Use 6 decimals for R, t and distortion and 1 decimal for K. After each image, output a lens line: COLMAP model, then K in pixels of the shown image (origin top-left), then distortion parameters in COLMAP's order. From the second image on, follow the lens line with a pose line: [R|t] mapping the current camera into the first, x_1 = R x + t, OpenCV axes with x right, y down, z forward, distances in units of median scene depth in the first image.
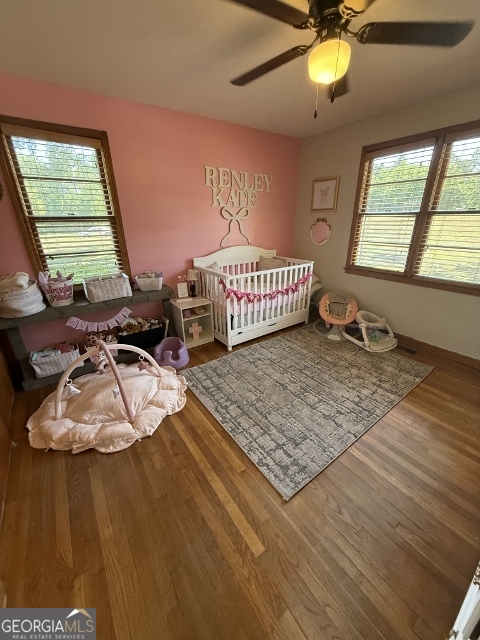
lens RADIAL K [[254.4, 0, 240.4], [0, 254.4, 318.6], [0, 0, 1]] dist [-0.000828, 0.000050]
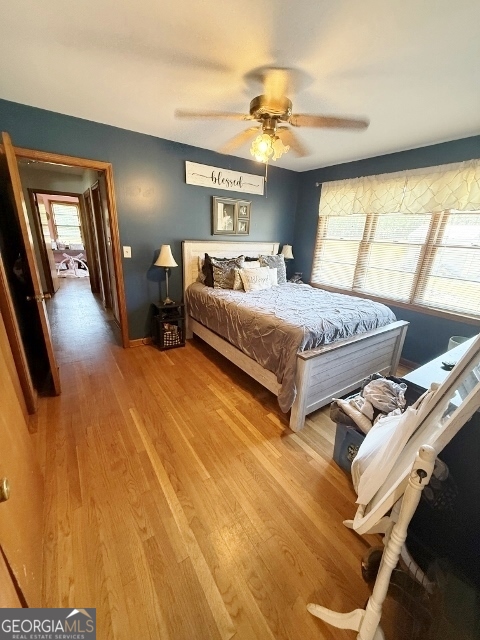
lens RADIAL K [[254.4, 0, 240.4], [0, 254.4, 318.6], [0, 0, 1]] dist [-0.000828, 0.000050]
pose [[0.998481, 0.054499, -0.008093, 1.792633], [-0.054972, 0.995290, -0.079850, 1.015552], [0.003703, 0.080174, 0.996774, -2.345626]]
